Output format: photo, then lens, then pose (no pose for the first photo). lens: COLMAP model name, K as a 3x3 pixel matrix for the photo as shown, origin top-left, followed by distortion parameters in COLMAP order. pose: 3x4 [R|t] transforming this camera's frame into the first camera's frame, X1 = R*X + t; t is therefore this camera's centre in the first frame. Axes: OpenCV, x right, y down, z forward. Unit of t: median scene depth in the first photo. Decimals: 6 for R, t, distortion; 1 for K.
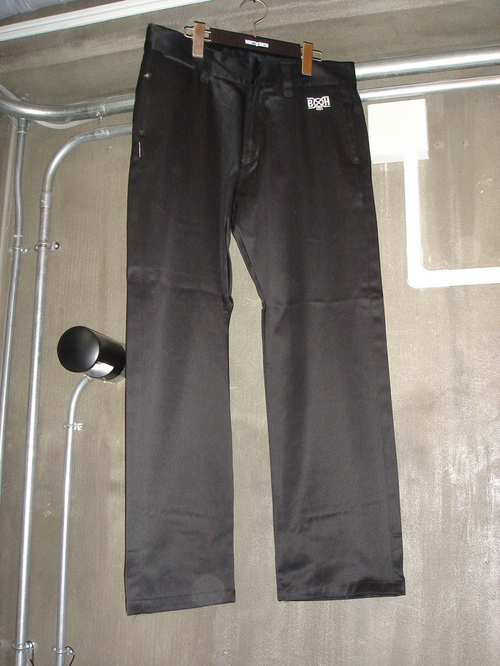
lens RADIAL K [[749.2, 0, 250.0], [0, 749.2, 333.0], [0, 0, 1]] dist [-0.182525, 0.132998]
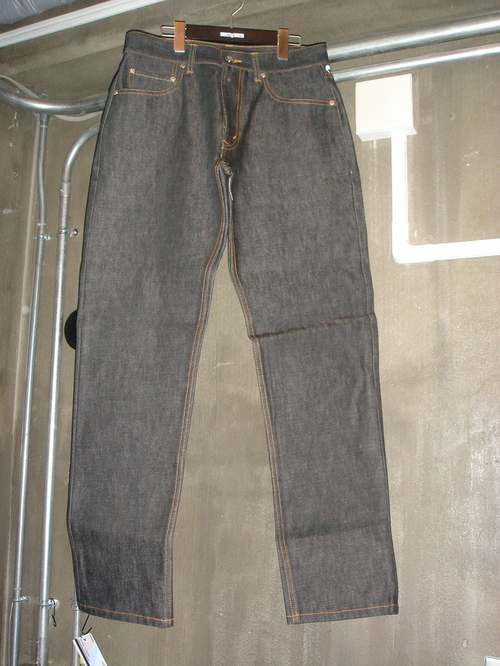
lens RADIAL K [[749.2, 0, 250.0], [0, 749.2, 333.0], [0, 0, 1]] dist [-0.182525, 0.132998]
pose [[0.990233, -0.016206, -0.138475, 0.147077], [0.021314, 0.999143, 0.035484, -0.005793], [0.137782, -0.038089, 0.989730, -0.030683]]
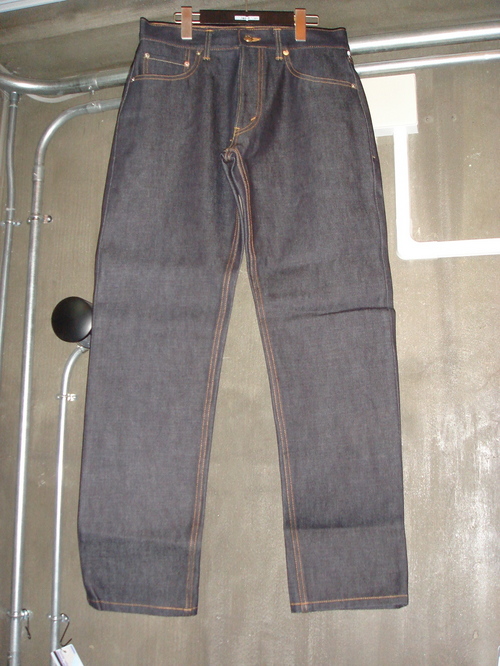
lens RADIAL K [[749.2, 0, 250.0], [0, 749.2, 333.0], [0, 0, 1]] dist [-0.182525, 0.132998]
pose [[0.999790, 0.000024, 0.020486, -0.009366], [-0.000531, 0.999693, 0.024768, 0.013822], [-0.020479, -0.024774, 0.999483, -0.014624]]
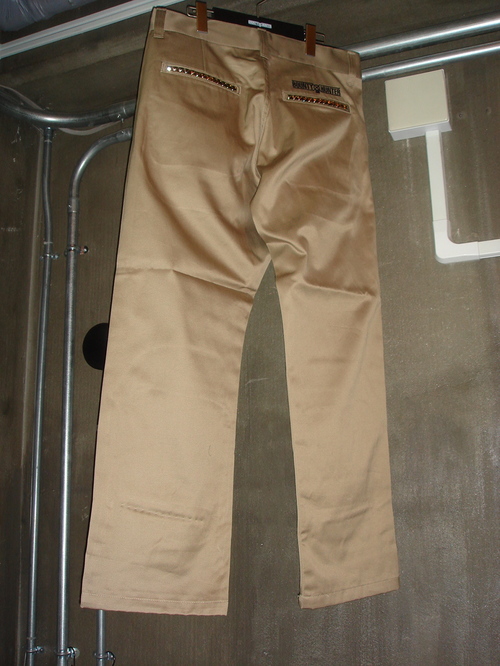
lens RADIAL K [[749.2, 0, 250.0], [0, 749.2, 333.0], [0, 0, 1]] dist [-0.182525, 0.132998]
pose [[0.993592, -0.055580, -0.098411, 0.058127], [0.052603, 0.998083, -0.032597, 0.043407], [0.100034, 0.027211, 0.994612, 0.027982]]
